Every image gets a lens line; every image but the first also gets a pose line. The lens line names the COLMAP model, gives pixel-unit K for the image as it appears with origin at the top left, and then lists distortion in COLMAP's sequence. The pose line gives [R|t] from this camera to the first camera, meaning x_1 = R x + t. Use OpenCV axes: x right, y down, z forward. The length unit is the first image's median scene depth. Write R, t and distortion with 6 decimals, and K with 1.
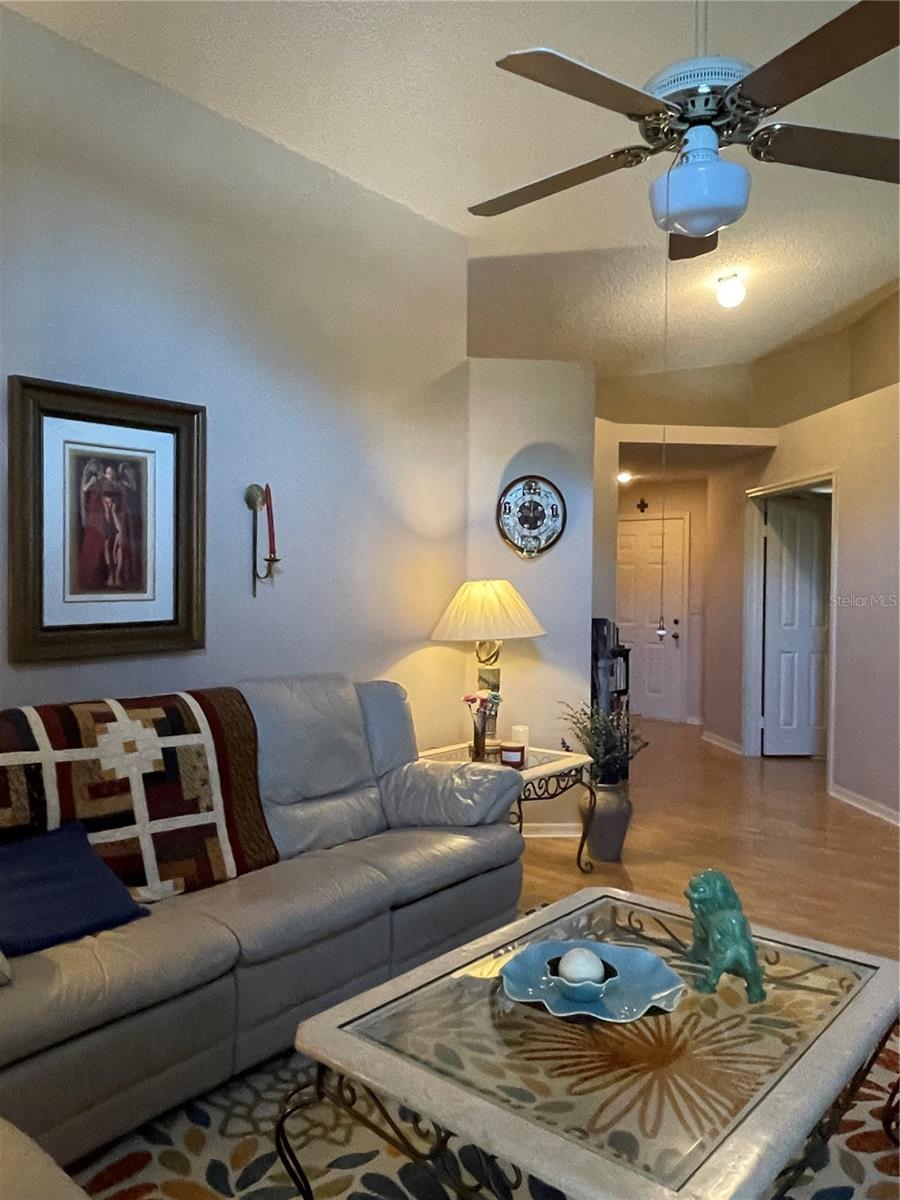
lens RADIAL K [[882.5, 0, 450.0], [0, 882.5, 591.6], [0, 0, 1]] dist [0.002295, -0.003464]
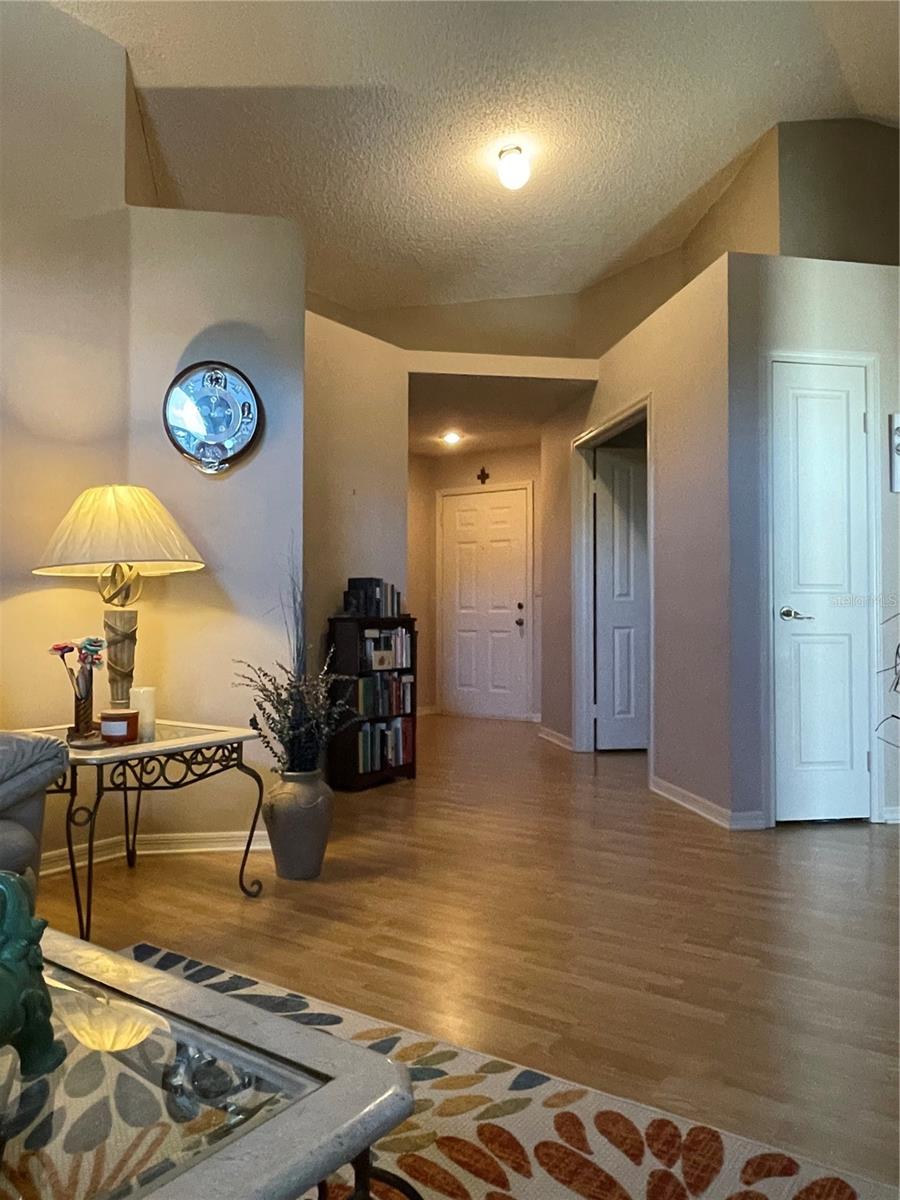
lens RADIAL K [[882.5, 0, 450.0], [0, 882.5, 591.6], [0, 0, 1]] dist [0.002295, -0.003464]
pose [[0.997357, -0.010971, 0.071820, 0.360485], [0.013265, 0.999414, -0.031543, 0.135586], [-0.071432, 0.032412, 0.996919, 0.377030]]
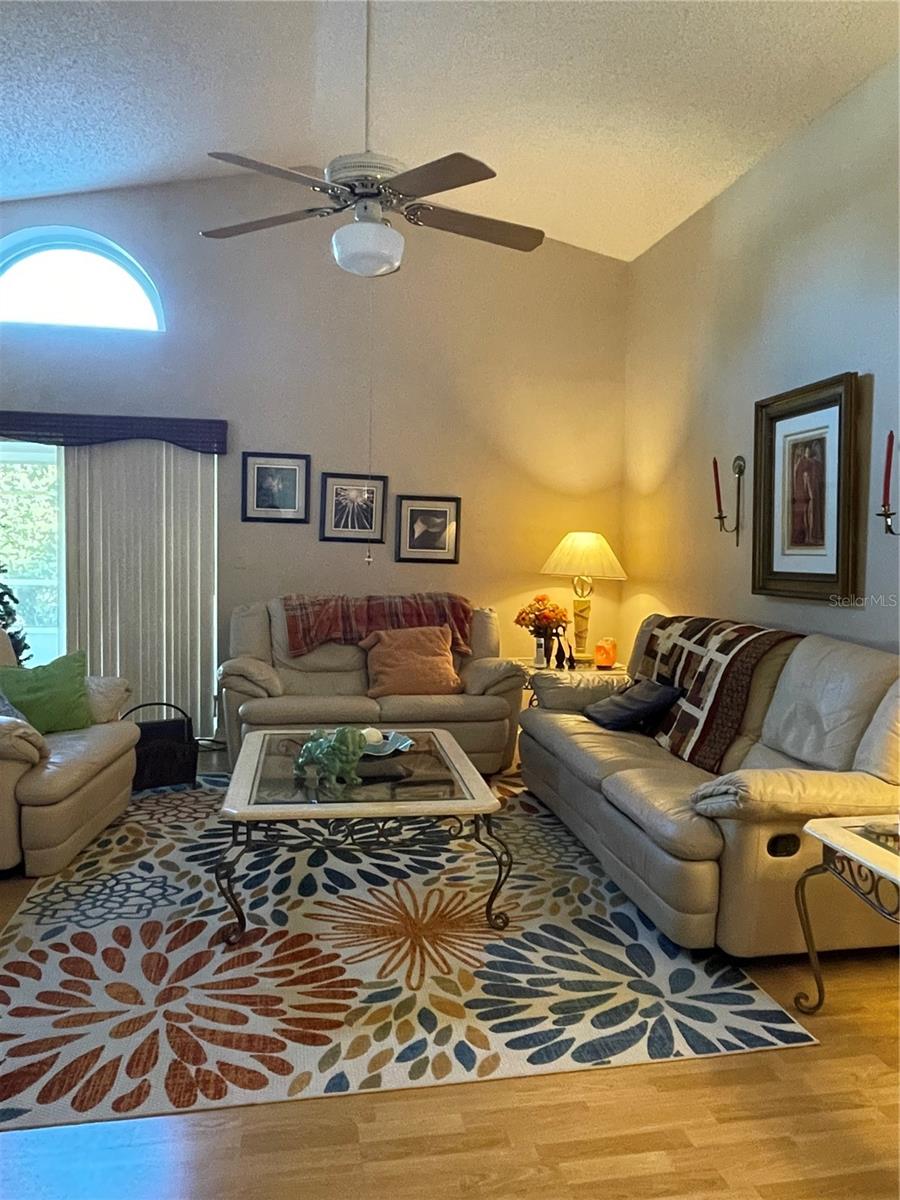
lens RADIAL K [[895.7, 0, 450.0], [0, 895.7, 600.0], [0, 0, 1]] dist [-0.002578, -0.002798]
pose [[-0.647785, 0.028762, -0.761280, 0.923269], [-0.032089, 0.997370, 0.064987, 0.007782], [0.761147, 0.066526, -0.645158, 1.466789]]
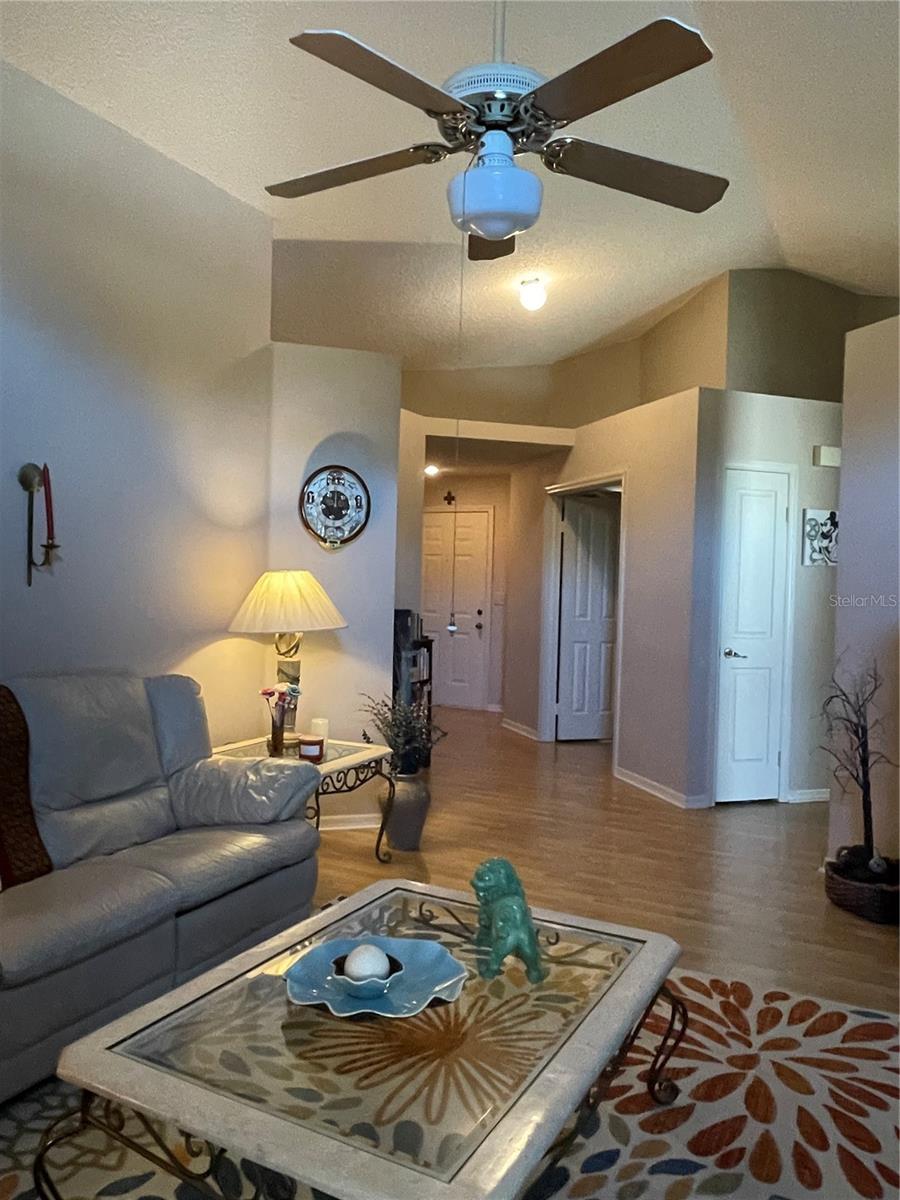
lens RADIAL K [[882.5, 0, 450.0], [0, 882.5, 591.6], [0, 0, 1]] dist [0.002295, -0.003464]
pose [[0.977503, 0.010178, 0.210676, 0.016316], [-0.013025, 0.999842, 0.012131, -0.005694], [-0.210520, -0.014602, 0.977481, 0.006442]]
